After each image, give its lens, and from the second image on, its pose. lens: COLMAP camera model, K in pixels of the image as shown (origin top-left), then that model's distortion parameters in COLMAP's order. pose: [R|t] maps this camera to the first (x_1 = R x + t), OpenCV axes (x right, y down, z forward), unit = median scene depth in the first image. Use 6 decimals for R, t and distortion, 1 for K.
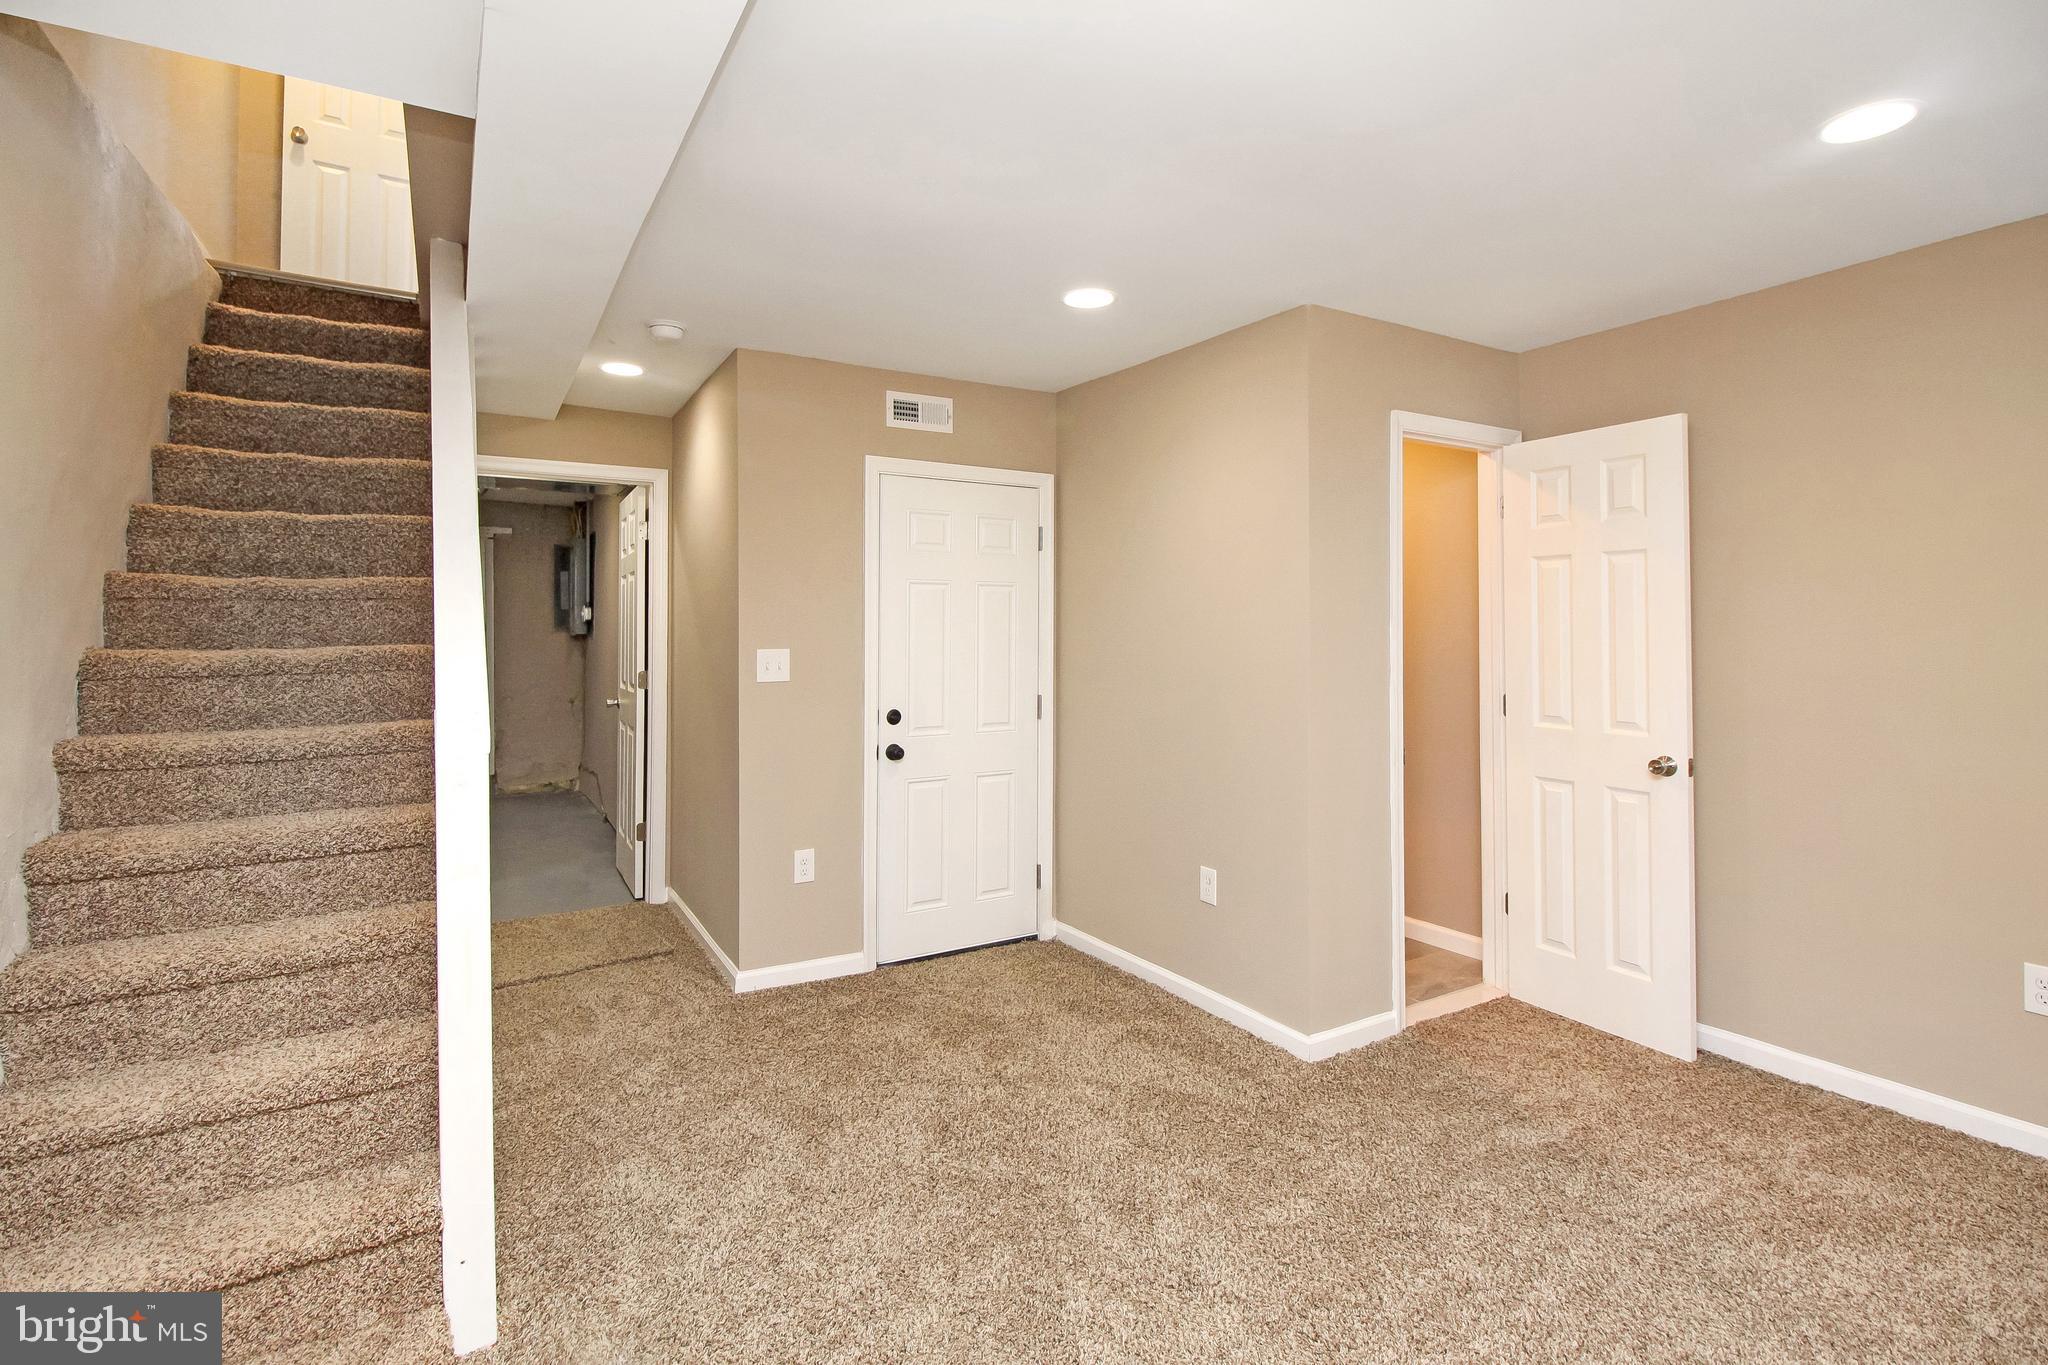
lens RADIAL K [[958.3, 0, 1027.1], [0, 958.3, 606.0], [0, 0, 1]] dist [-0.000283, -0.000305]
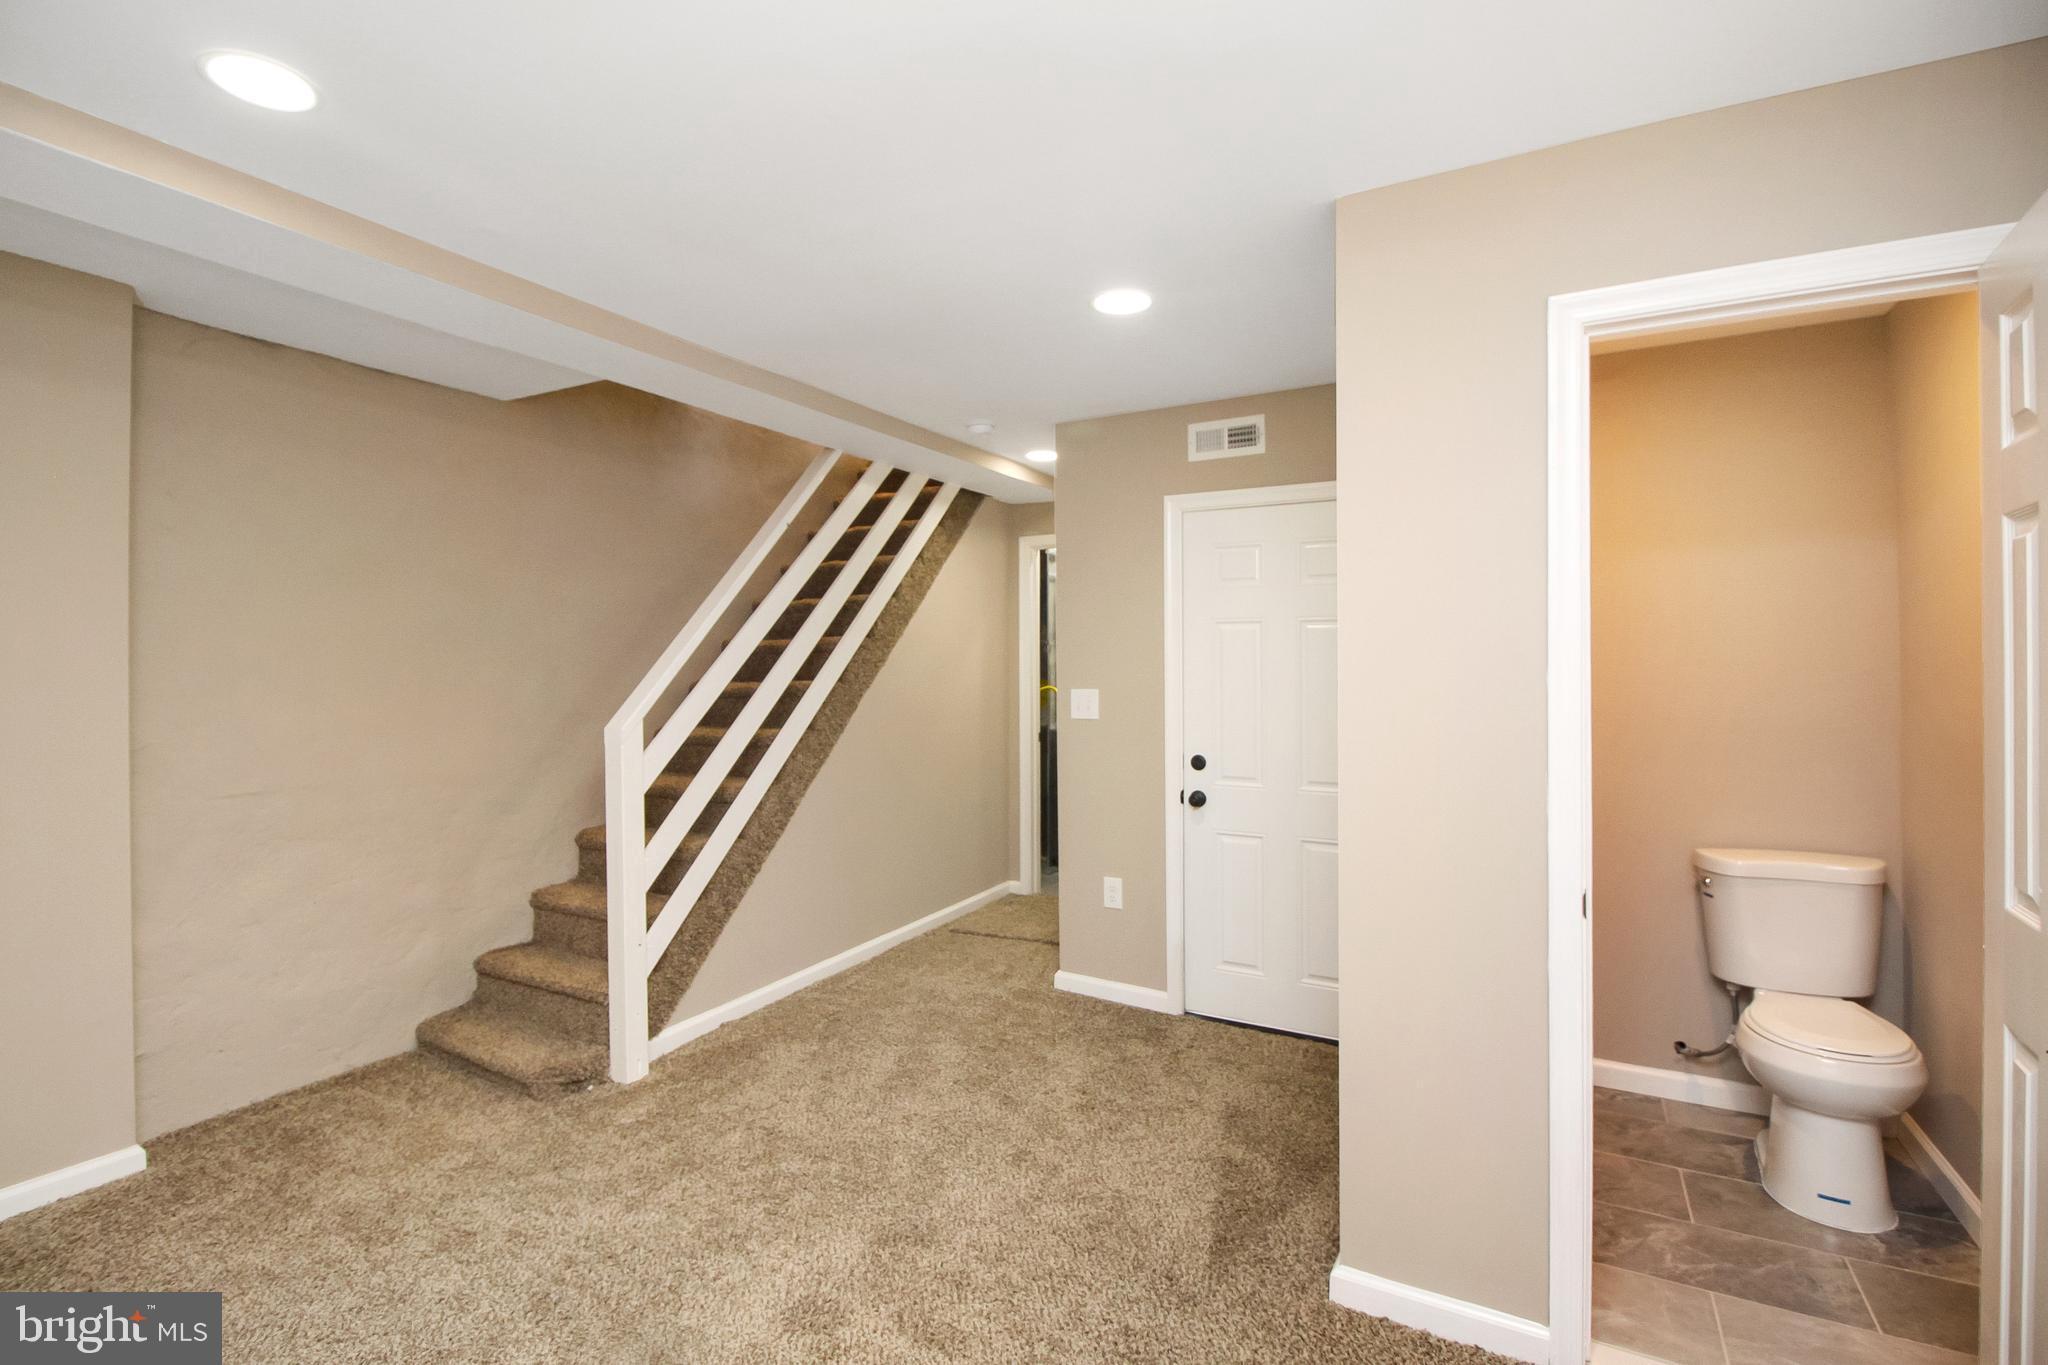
lens RADIAL K [[958.4, 0, 1016.9], [0, 958.4, 664.4], [0, 0, 1]] dist [0.000587, -0.001150]
pose [[0.495925, 0.000294, -0.868365, 0.643169], [0.019490, 0.999744, 0.011469, 0.002276], [0.868146, -0.022612, 0.495793, 0.383111]]
